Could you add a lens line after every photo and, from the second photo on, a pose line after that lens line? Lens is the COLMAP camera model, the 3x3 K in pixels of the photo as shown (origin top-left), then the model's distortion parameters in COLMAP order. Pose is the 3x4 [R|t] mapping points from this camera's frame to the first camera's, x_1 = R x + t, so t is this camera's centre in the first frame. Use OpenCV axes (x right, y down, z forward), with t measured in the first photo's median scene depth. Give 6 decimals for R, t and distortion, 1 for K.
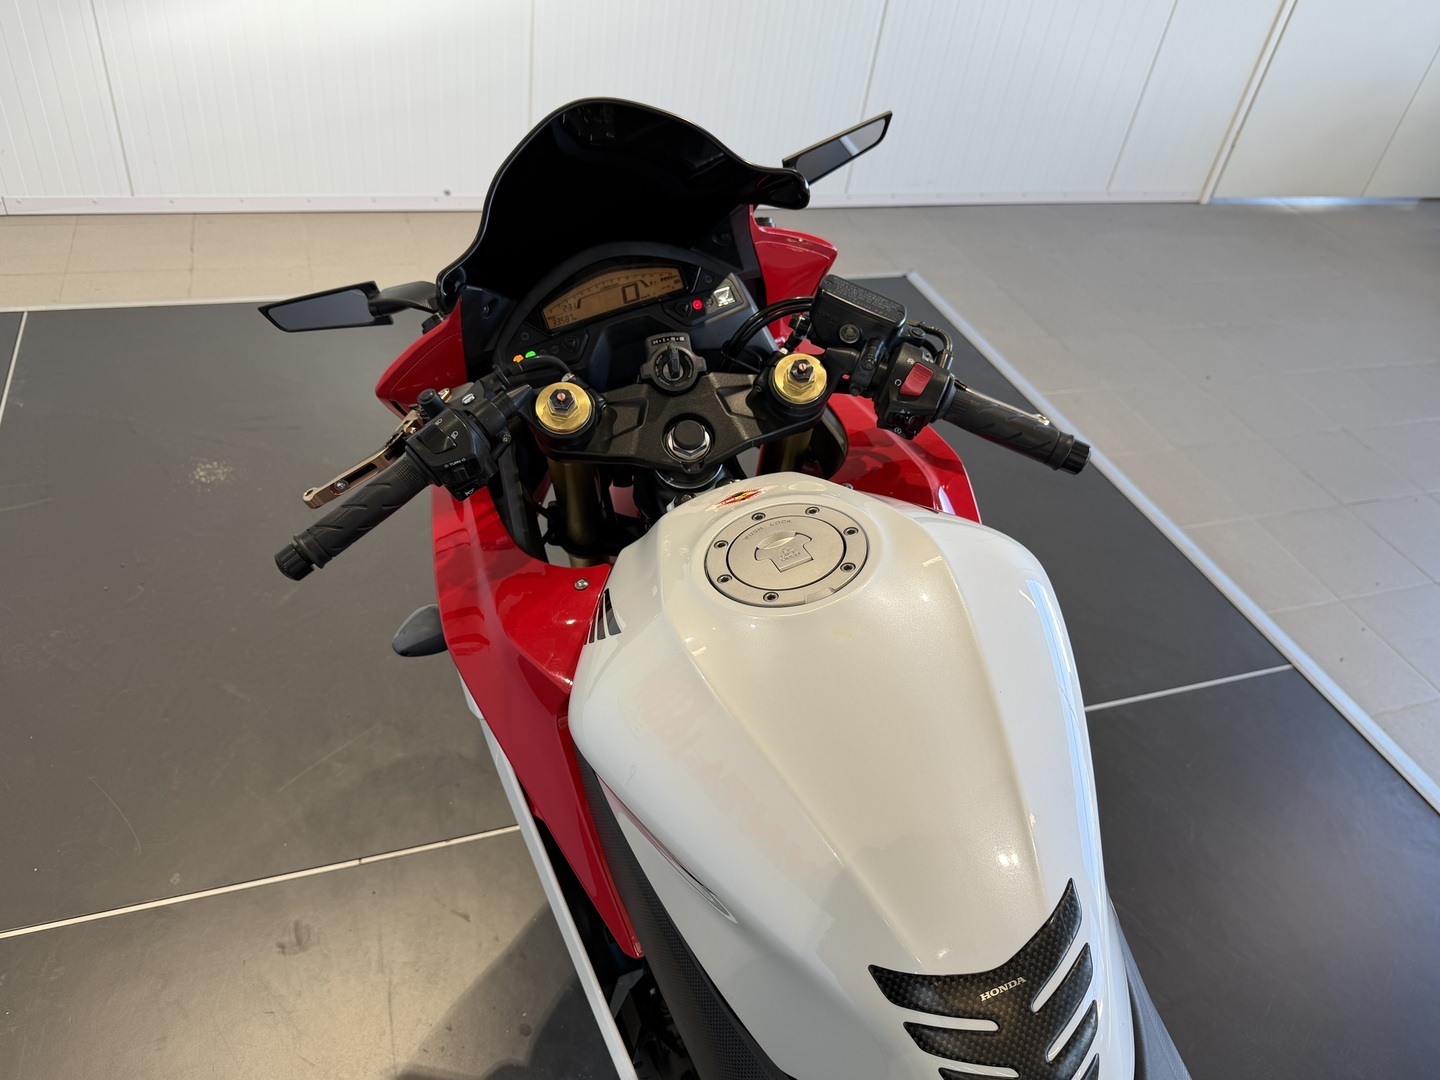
lens RADIAL K [[1081.8, 0, 714.7], [0, 1081.8, 537.1], [0, 0, 1]] dist [0.008635, -0.000109]
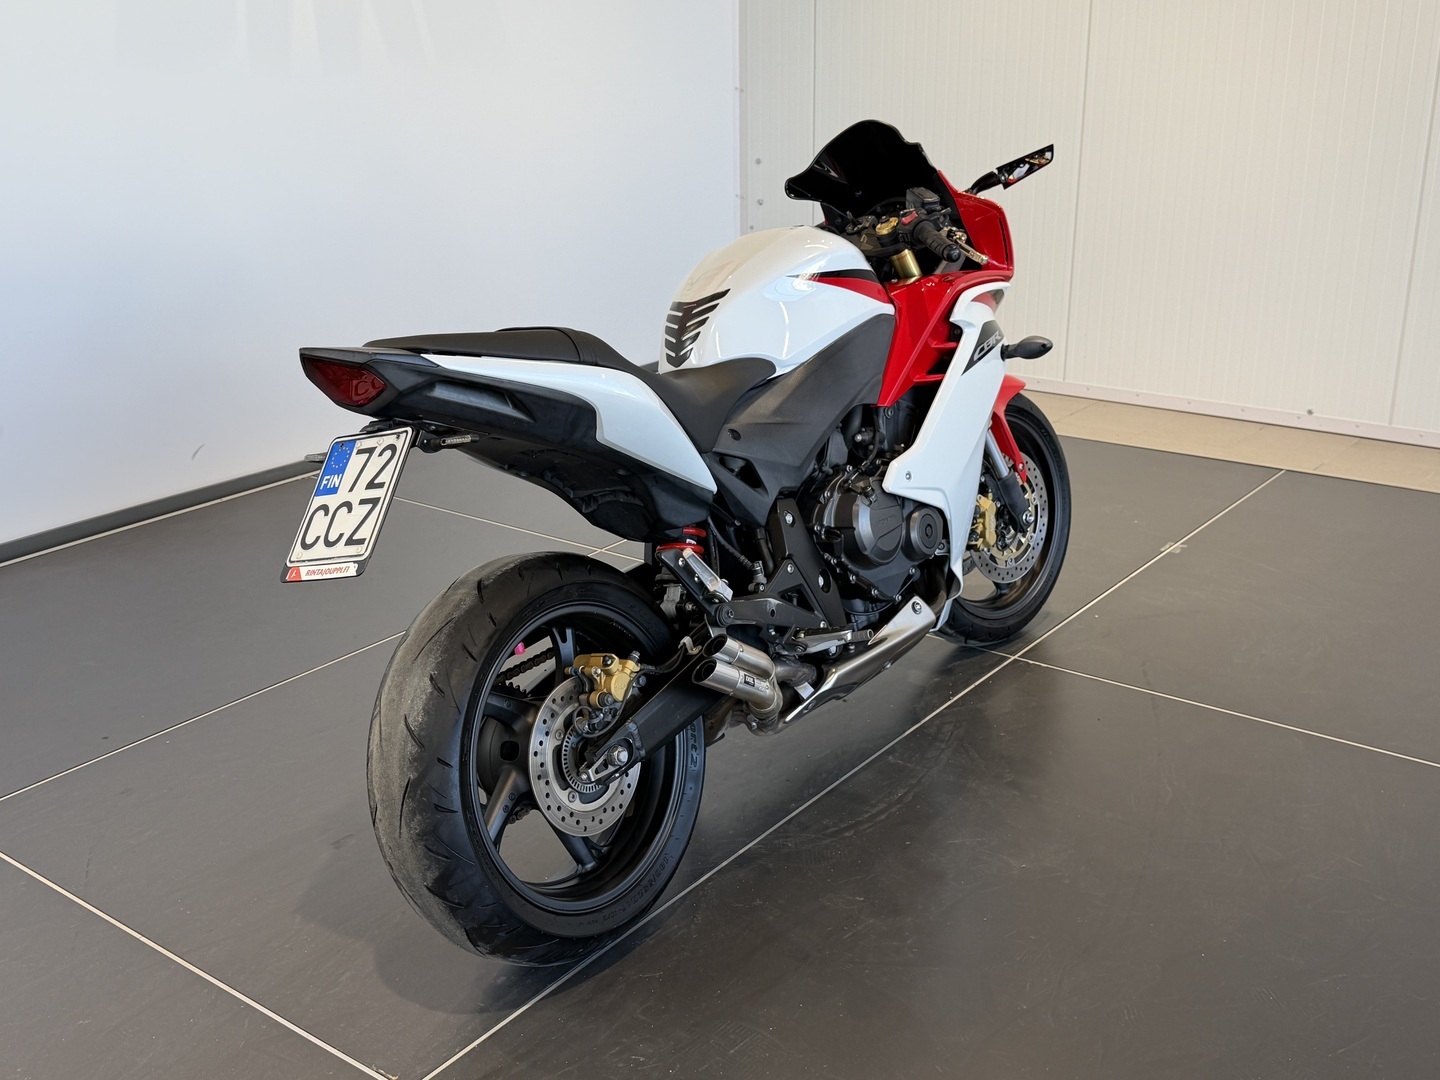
lens RADIAL K [[1526.7, 0, 716.9], [0, 1526.7, 545.9], [0, 0, 1]] dist [0.107579, 0.000000]
pose [[0.534254, 0.147590, -0.832340, 2.287193], [-0.466766, 0.872429, -0.144904, 0.910237], [0.704771, 0.465924, 0.534989, -0.531446]]
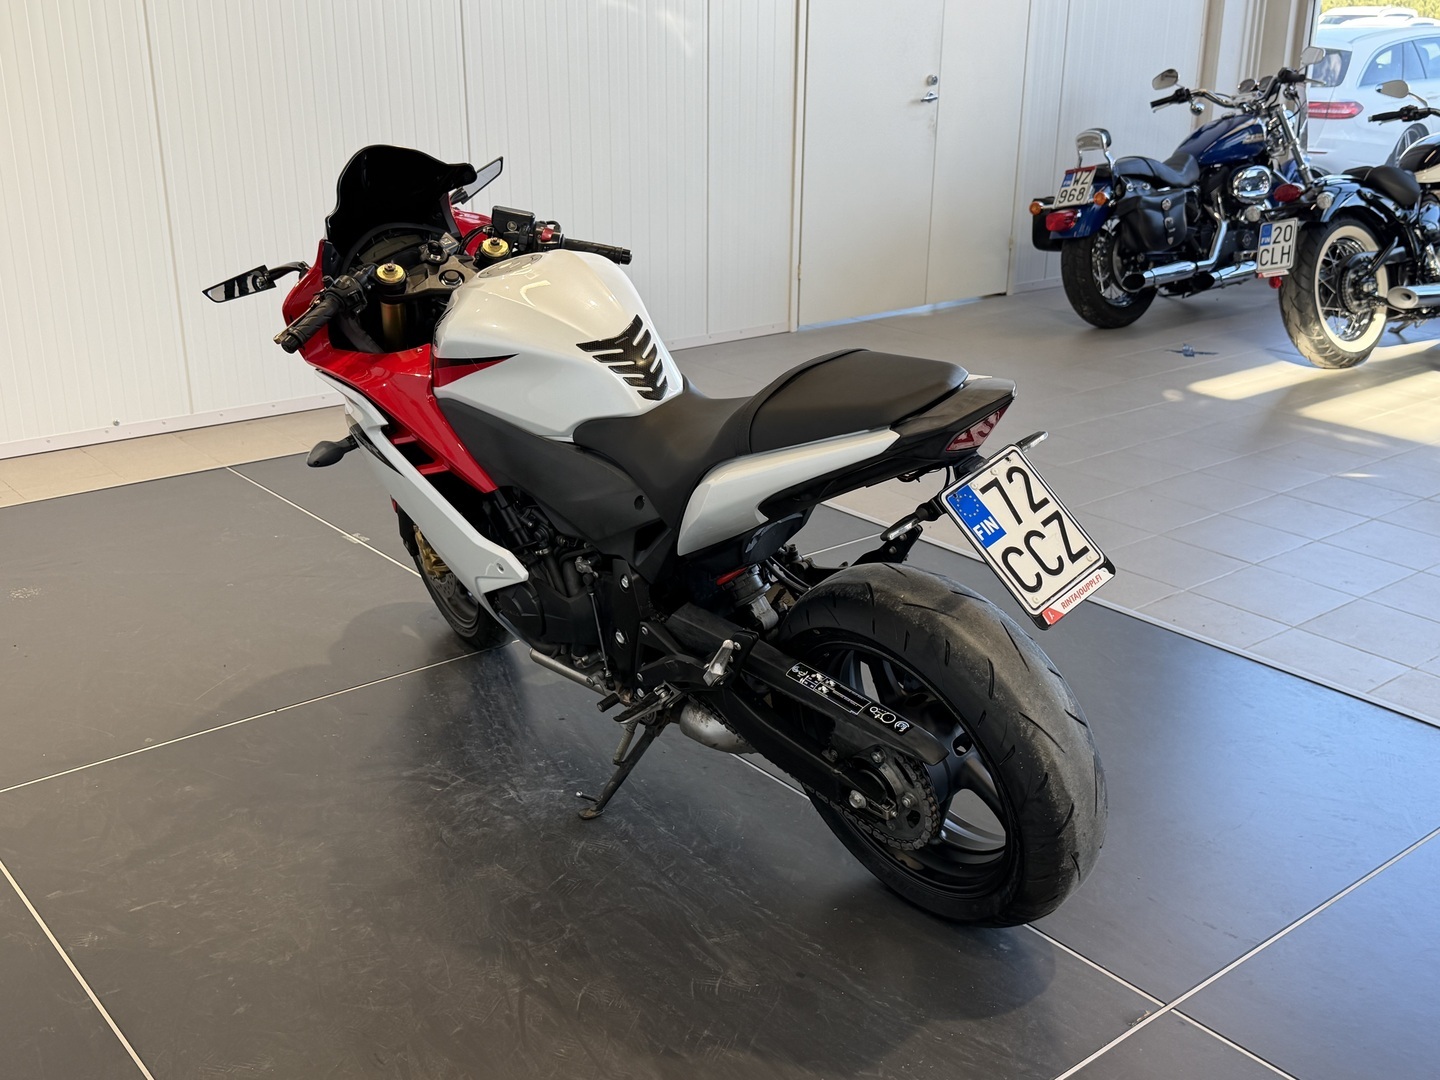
lens RADIAL K [[1526.7, 0, 721.4], [0, 1526.7, 539.3], [0, 0, 1]] dist [0.107579, 0.000000]
pose [[0.933722, -0.229738, 0.274561, -0.422032], [0.304695, 0.912614, -0.272574, 1.207337], [-0.187947, 0.338166, 0.922128, -1.525937]]
